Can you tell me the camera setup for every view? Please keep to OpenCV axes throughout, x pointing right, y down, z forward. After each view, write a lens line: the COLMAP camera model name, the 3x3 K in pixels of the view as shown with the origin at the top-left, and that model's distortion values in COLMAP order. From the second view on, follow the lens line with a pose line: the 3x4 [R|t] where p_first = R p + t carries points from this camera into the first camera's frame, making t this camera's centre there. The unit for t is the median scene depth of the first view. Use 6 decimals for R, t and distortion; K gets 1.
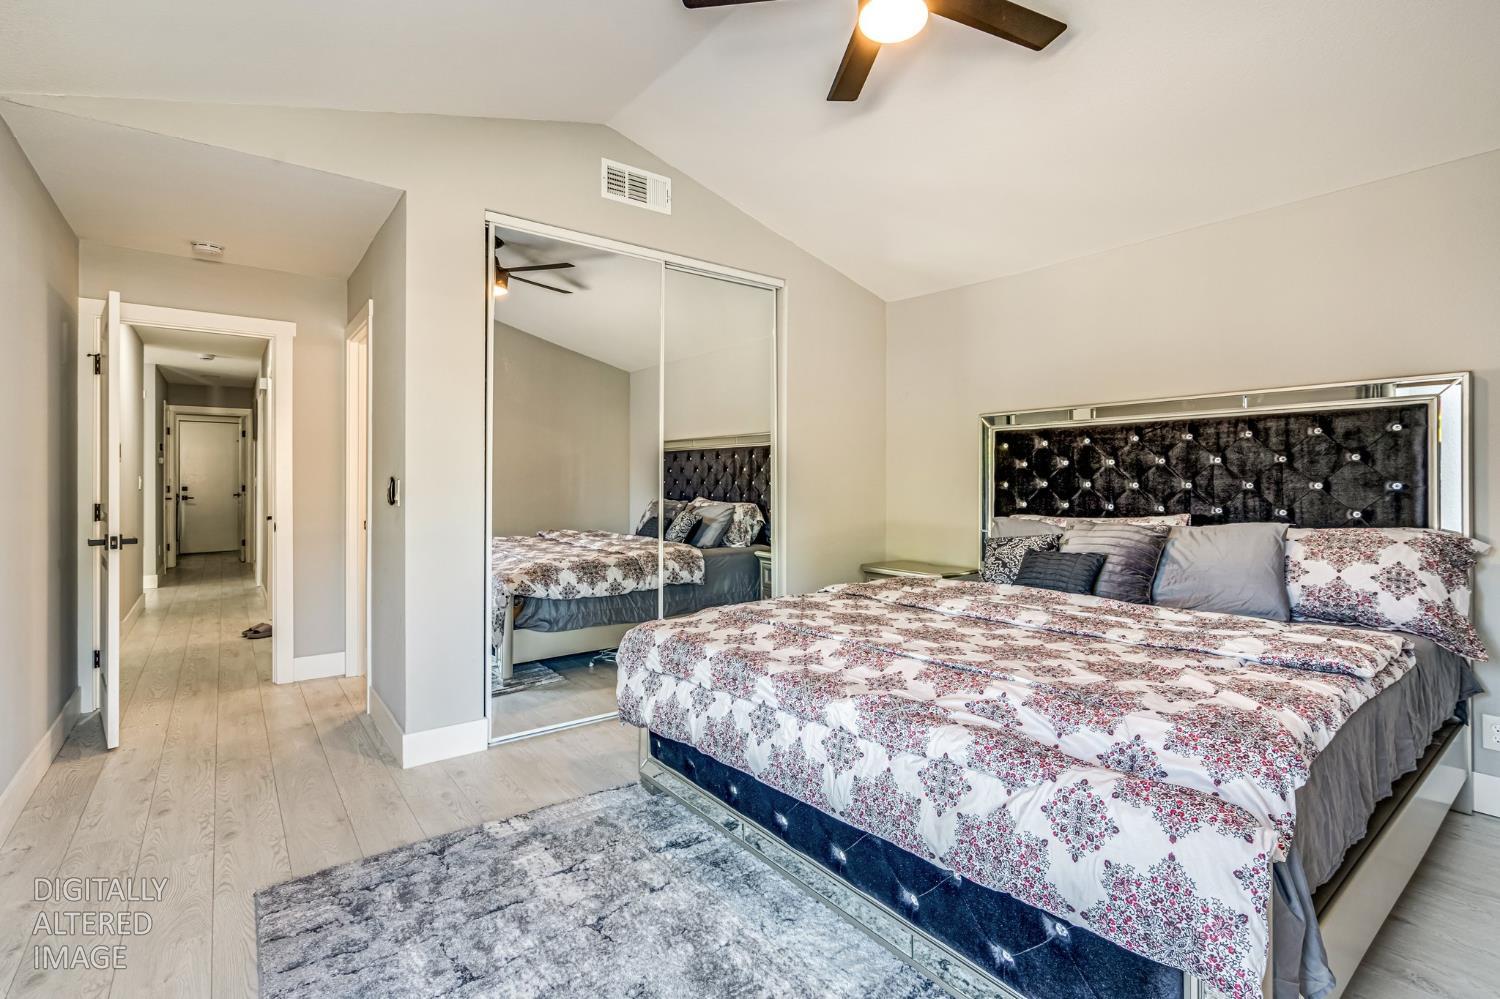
lens RADIAL K [[682.8, 0, 761.1], [0, 682.8, 495.6], [0, 0, 1]] dist [-0.001340, -0.000112]
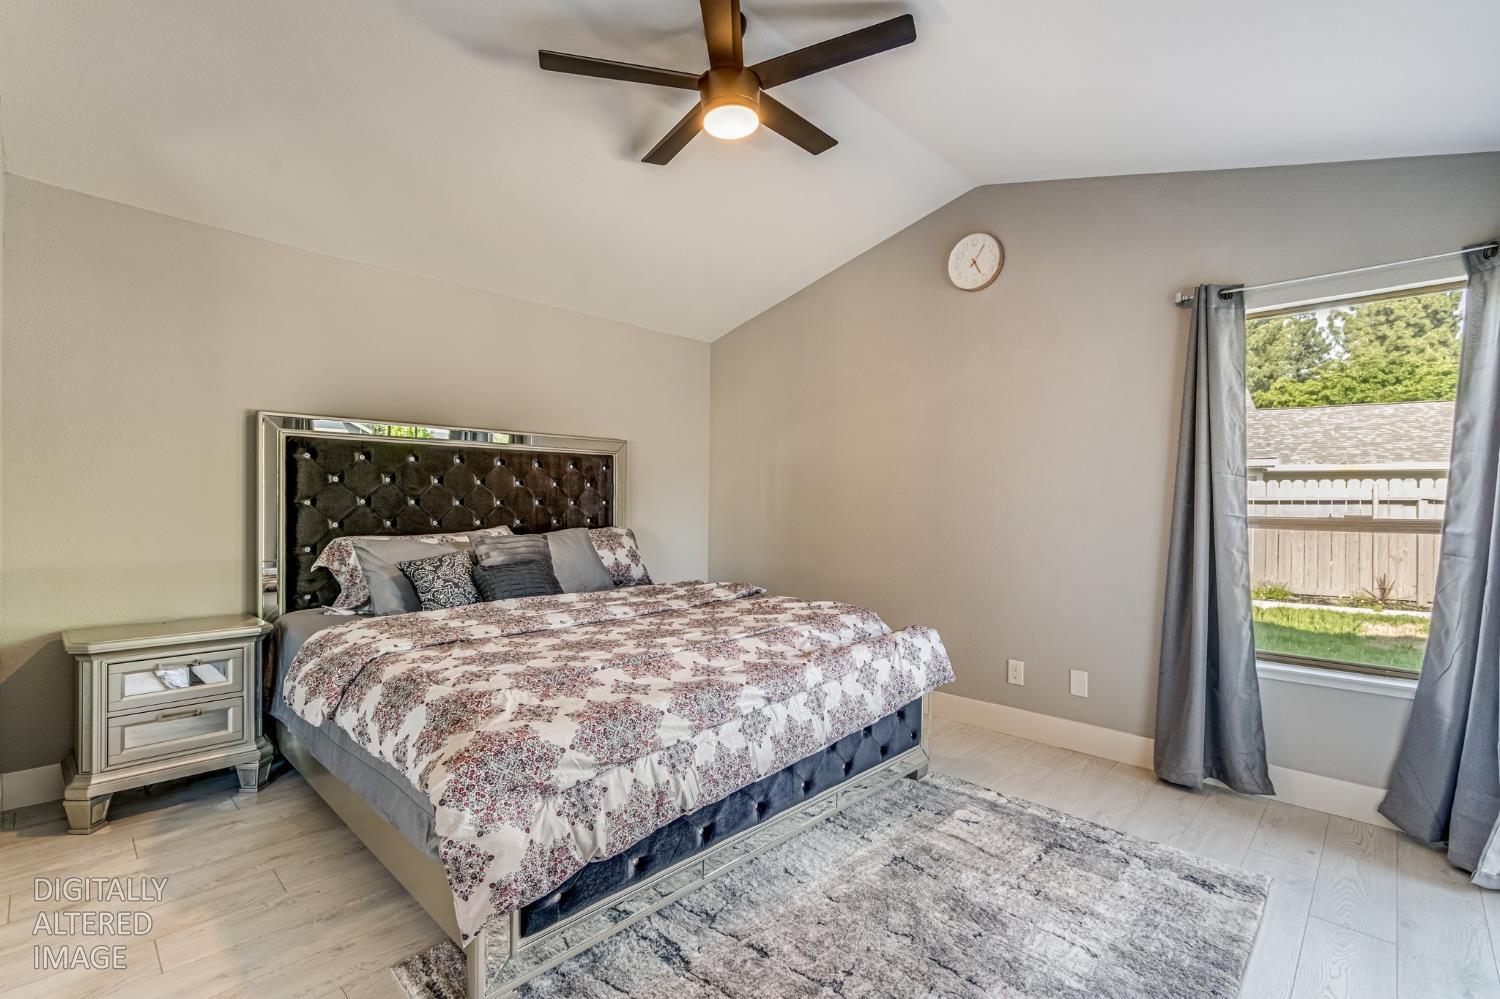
lens RADIAL K [[682.8, 0, 761.1], [0, 682.8, 495.6], [0, 0, 1]] dist [-0.001340, -0.000112]
pose [[-0.153574, 0.007575, 0.988108, -0.589516], [0.018447, 0.999818, -0.004797, -0.011815], [-0.987965, 0.017491, -0.153686, 0.642827]]
